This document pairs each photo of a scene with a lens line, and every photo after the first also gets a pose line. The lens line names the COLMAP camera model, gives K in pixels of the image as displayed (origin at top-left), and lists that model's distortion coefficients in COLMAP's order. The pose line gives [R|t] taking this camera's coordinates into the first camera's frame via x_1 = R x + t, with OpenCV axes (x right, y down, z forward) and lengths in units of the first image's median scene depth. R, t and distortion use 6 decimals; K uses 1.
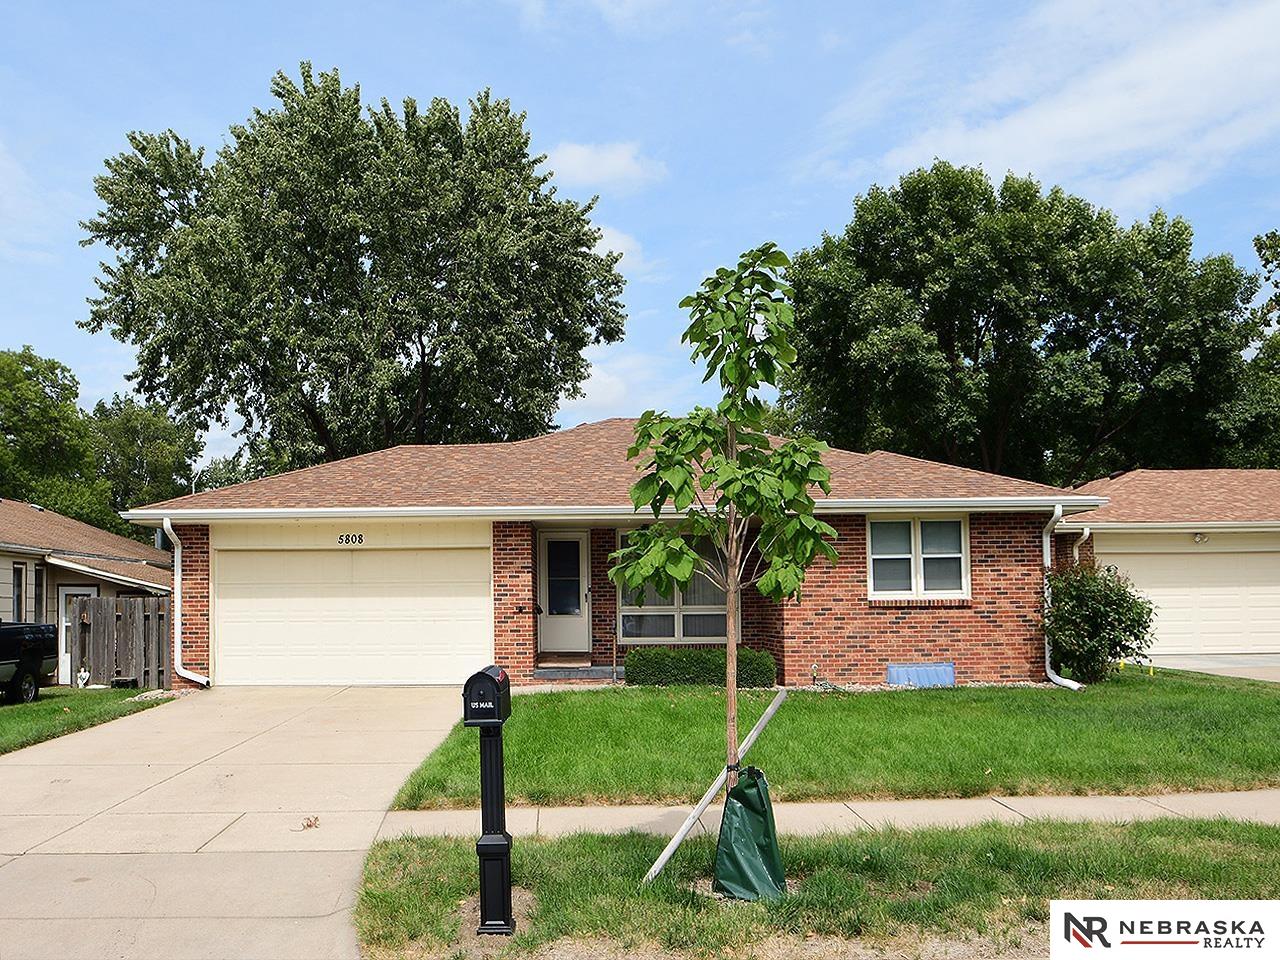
lens RADIAL K [[1044.0, 0, 639.8], [0, 1044.0, 481.1], [0, 0, 1]] dist [-0.028869, 0.002388]
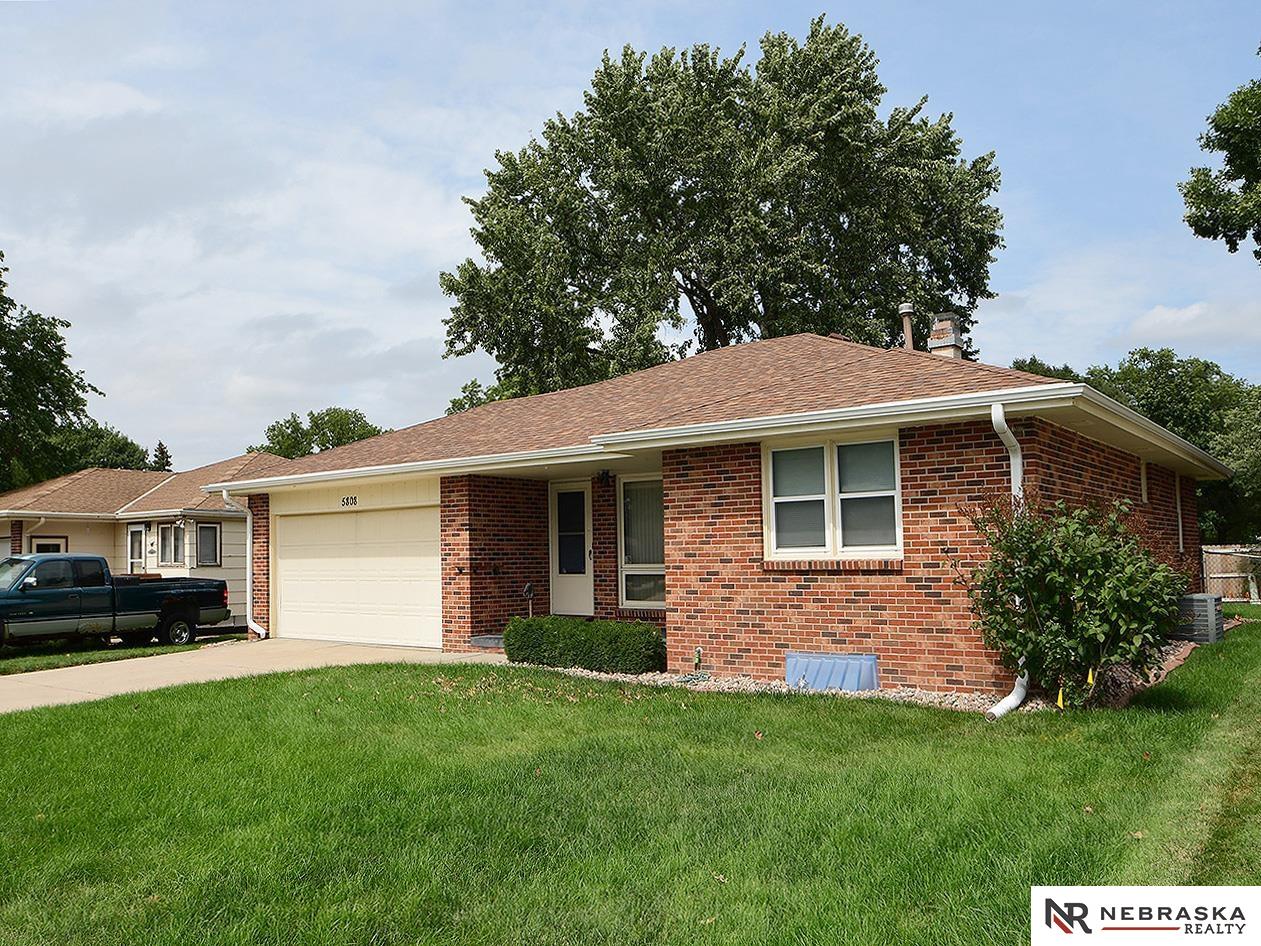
lens RADIAL K [[991.5, 0, 629.9], [0, 991.5, 472.5], [0, 0, 1]] dist [-0.006596, -0.000558]
pose [[0.795556, -0.054346, -0.603438, 0.556804], [0.082798, 0.996377, 0.019425, 0.032612], [0.600196, -0.065417, 0.797173, 0.403962]]
